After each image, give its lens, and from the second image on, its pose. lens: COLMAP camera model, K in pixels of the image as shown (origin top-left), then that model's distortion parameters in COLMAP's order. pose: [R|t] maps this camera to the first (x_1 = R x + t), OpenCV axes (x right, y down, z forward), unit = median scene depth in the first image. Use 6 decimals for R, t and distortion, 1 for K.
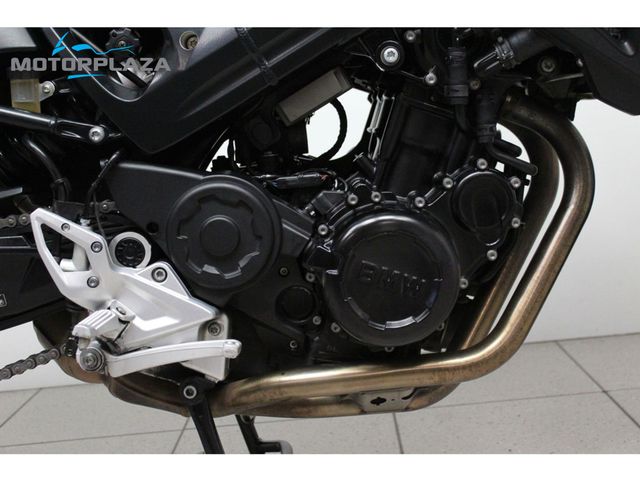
lens RADIAL K [[913.3, 0, 320.0], [0, 913.3, 240.0], [0, 0, 1]] dist [-0.078358, -0.019594]
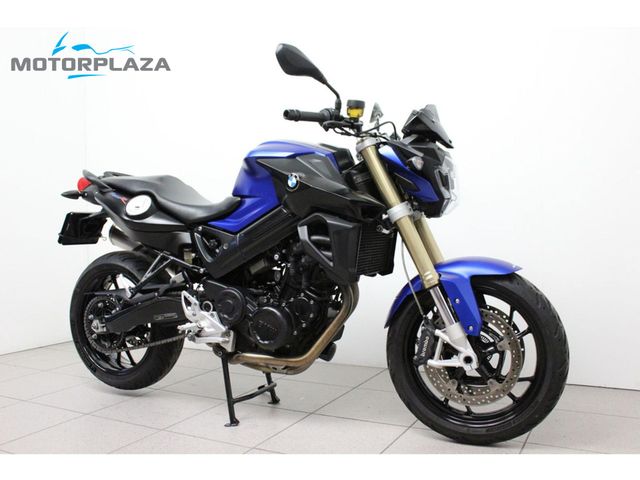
lens RADIAL K [[581.9, 0, 321.0], [0, 581.9, 227.6], [0, 0, 1]] dist [-0.067417, 0.006401]
pose [[0.876778, 0.077755, -0.474567, 1.136853], [-0.118985, 0.991234, -0.057422, -0.202477], [0.465942, 0.106813, 0.878344, -0.691374]]
